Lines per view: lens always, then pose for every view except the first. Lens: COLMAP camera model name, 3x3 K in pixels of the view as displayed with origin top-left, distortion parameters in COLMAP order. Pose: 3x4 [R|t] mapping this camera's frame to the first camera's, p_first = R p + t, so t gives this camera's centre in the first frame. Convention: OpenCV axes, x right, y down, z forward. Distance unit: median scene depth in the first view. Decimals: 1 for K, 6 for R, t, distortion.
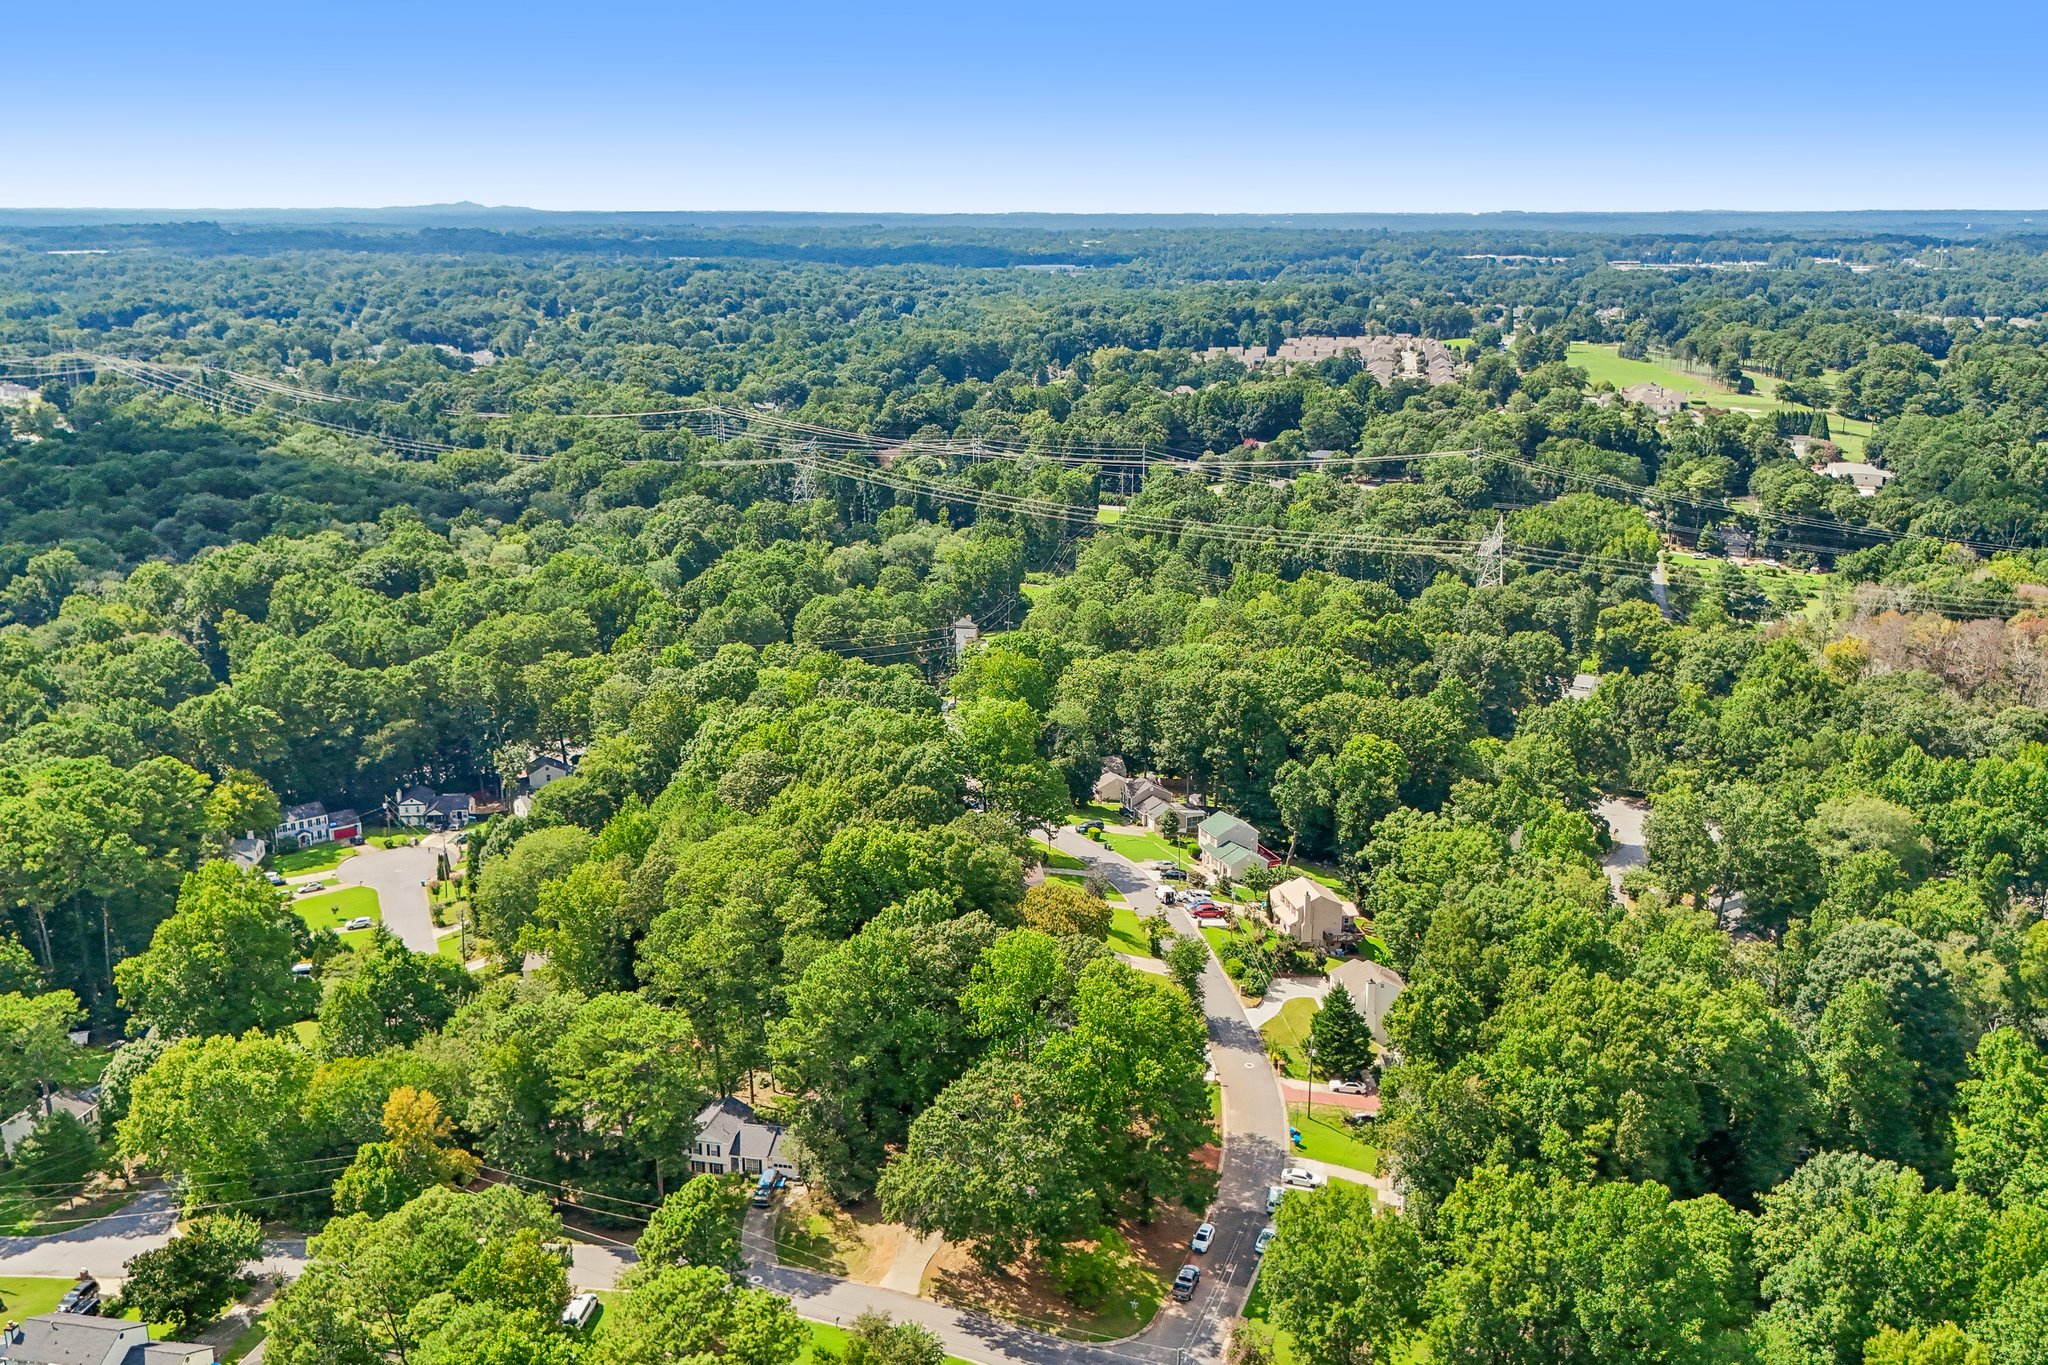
lens RADIAL K [[1811.6, 0, 1024.0], [0, 1811.6, 682.5], [0, 0, 1]] dist [0.096077, -0.151975]
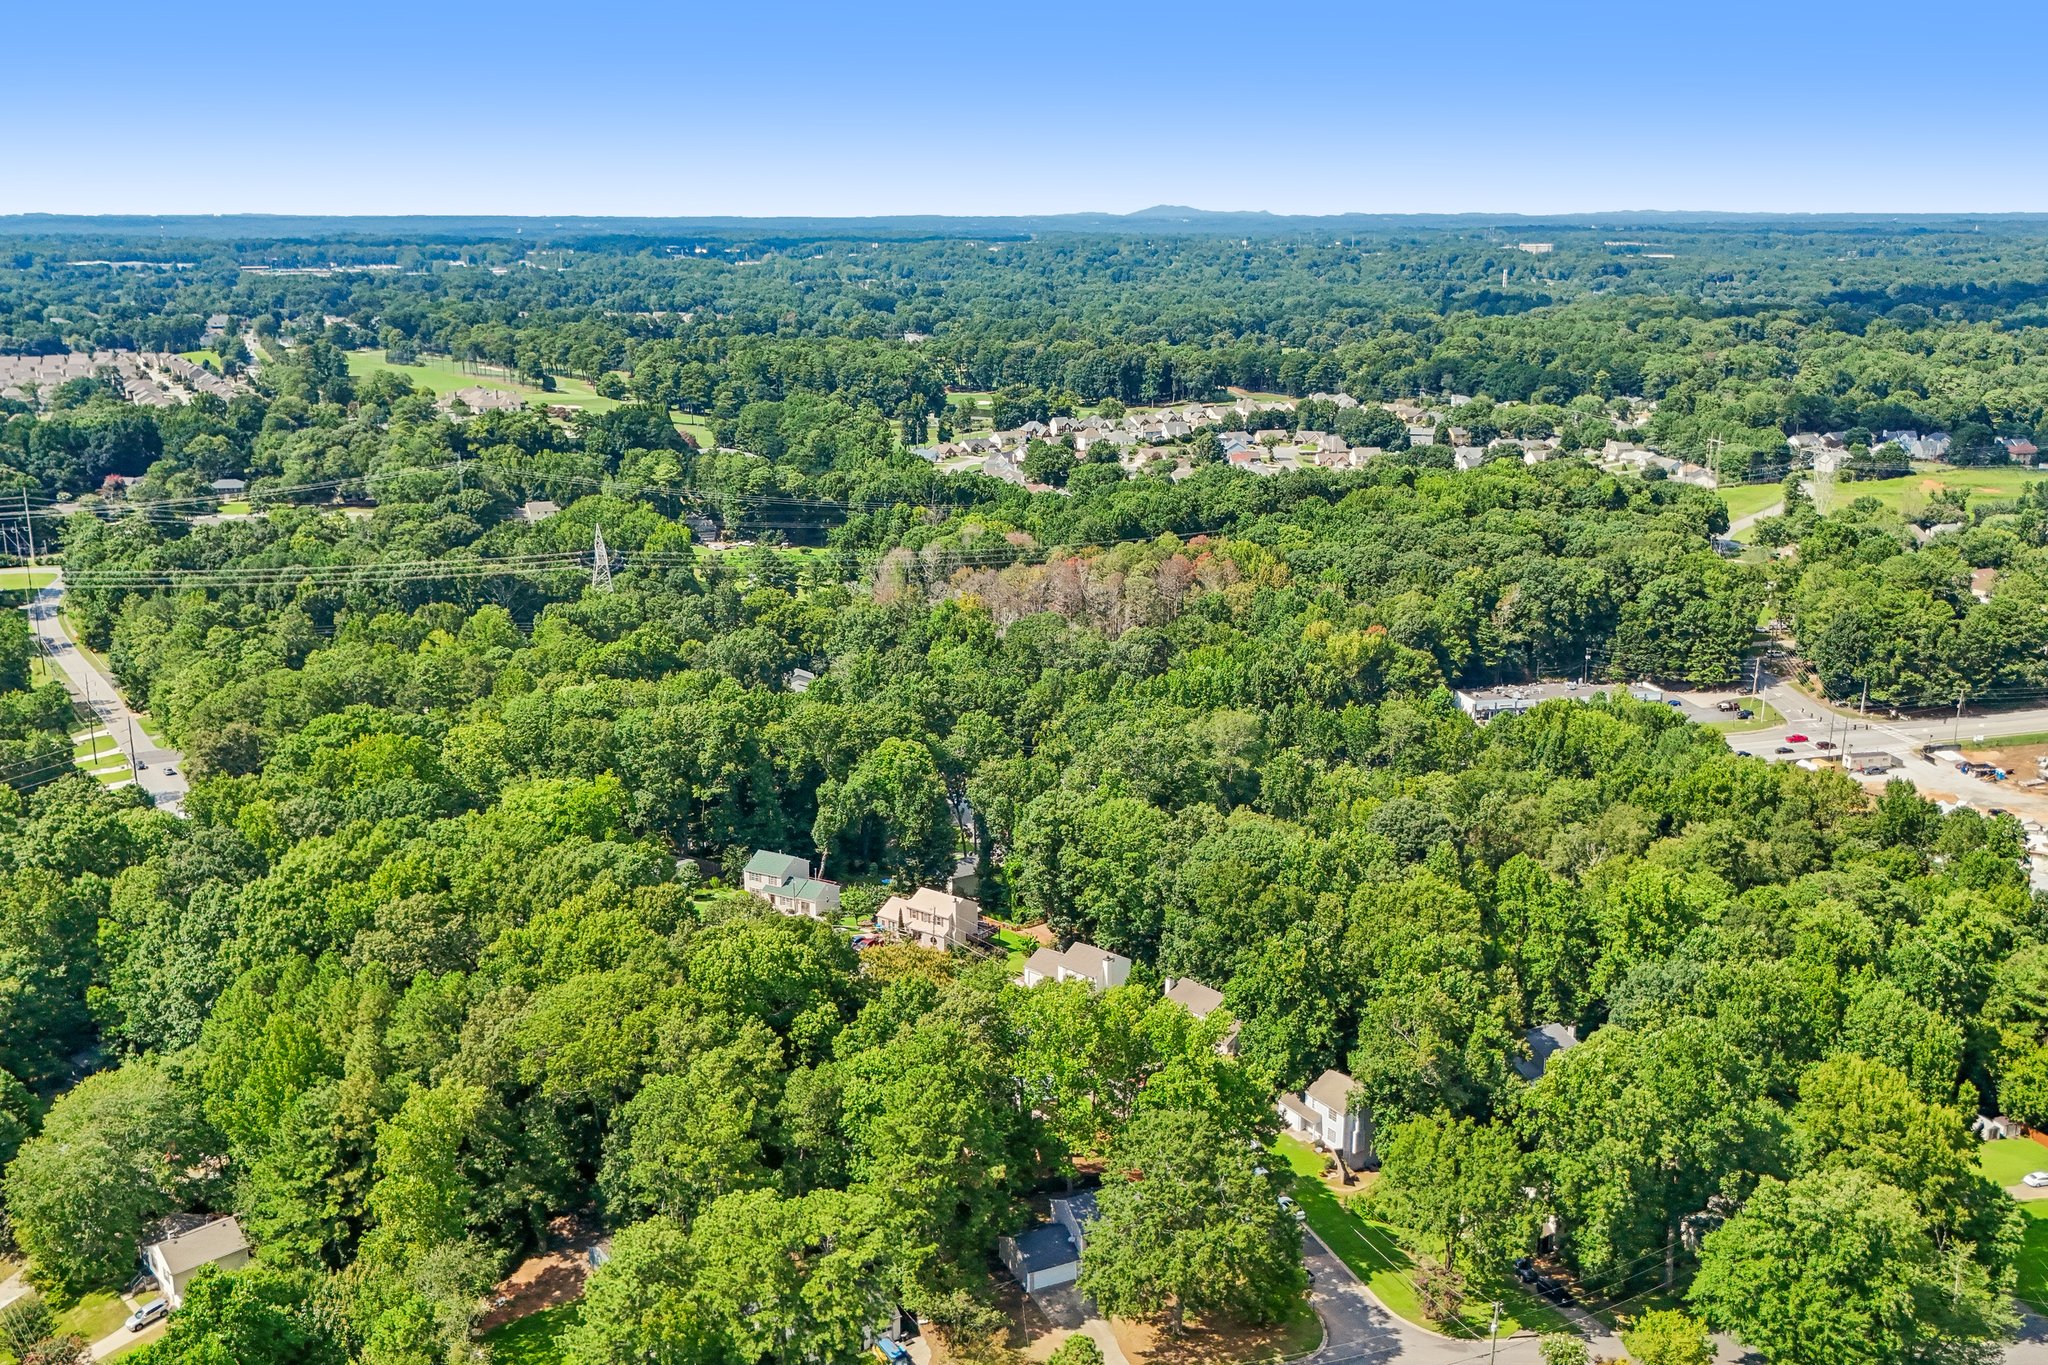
lens RADIAL K [[1811.6, 0, 1024.0], [0, 1811.6, 682.5], [0, 0, 1]] dist [0.096077, -0.151975]
pose [[0.742024, -0.169384, 0.648621, -0.177416], [0.170702, 0.983400, 0.061526, -0.022567], [-0.648276, 0.065067, 0.758620, 0.087324]]
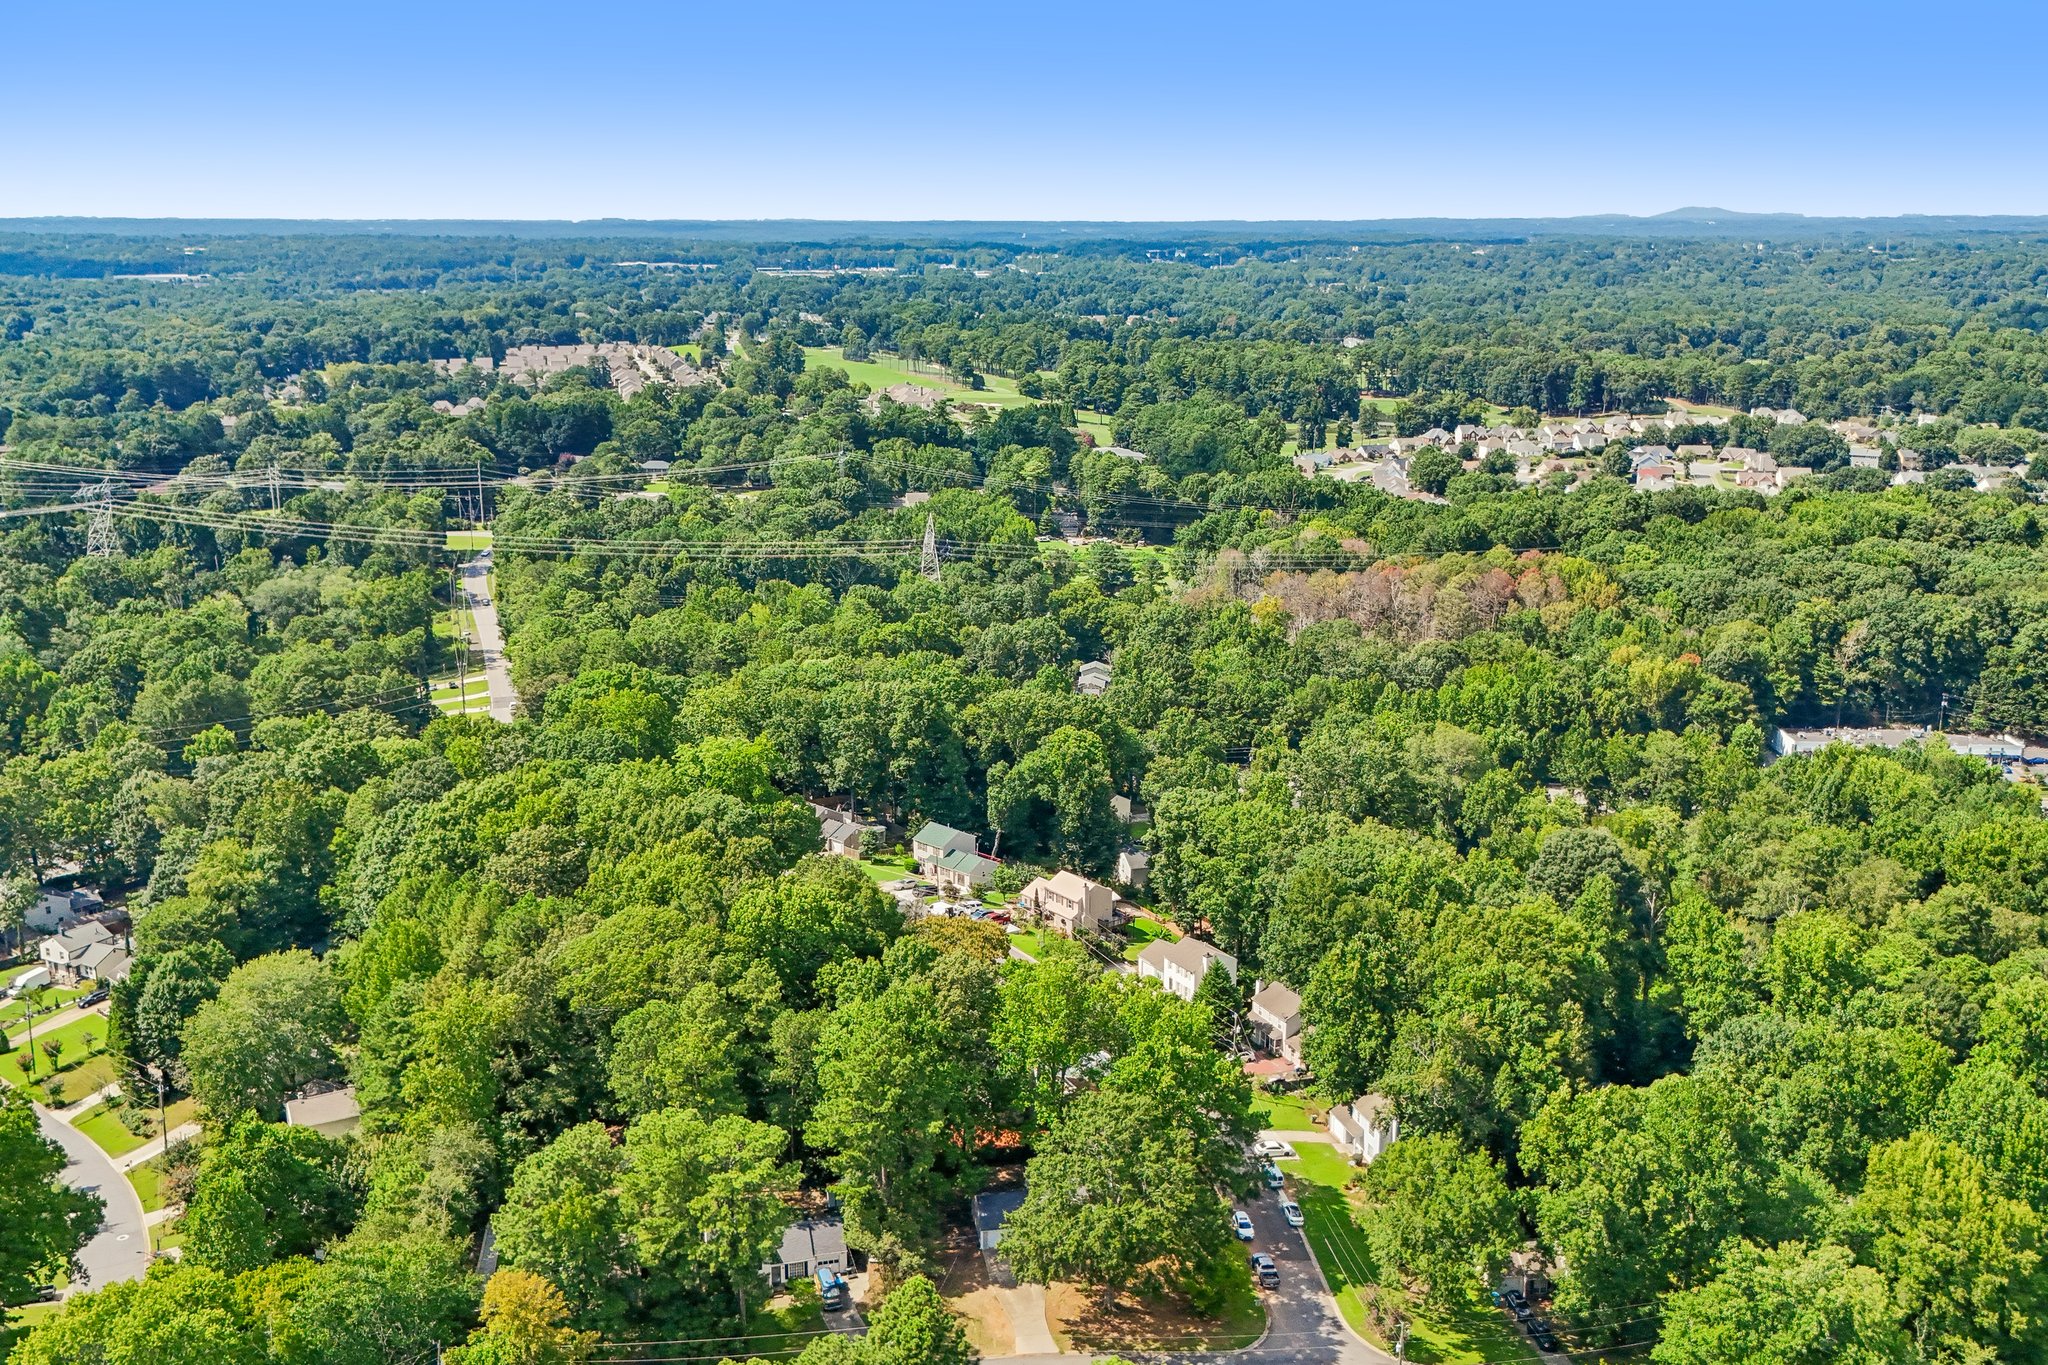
lens RADIAL K [[1811.6, 0, 1024.0], [0, 1811.6, 682.5], [0, 0, 1]] dist [0.096077, -0.151975]
pose [[0.891820, -0.112763, 0.438111, -0.125173], [0.114274, 0.993183, 0.023013, -0.010150], [-0.437720, 0.029541, 0.898626, 0.037932]]
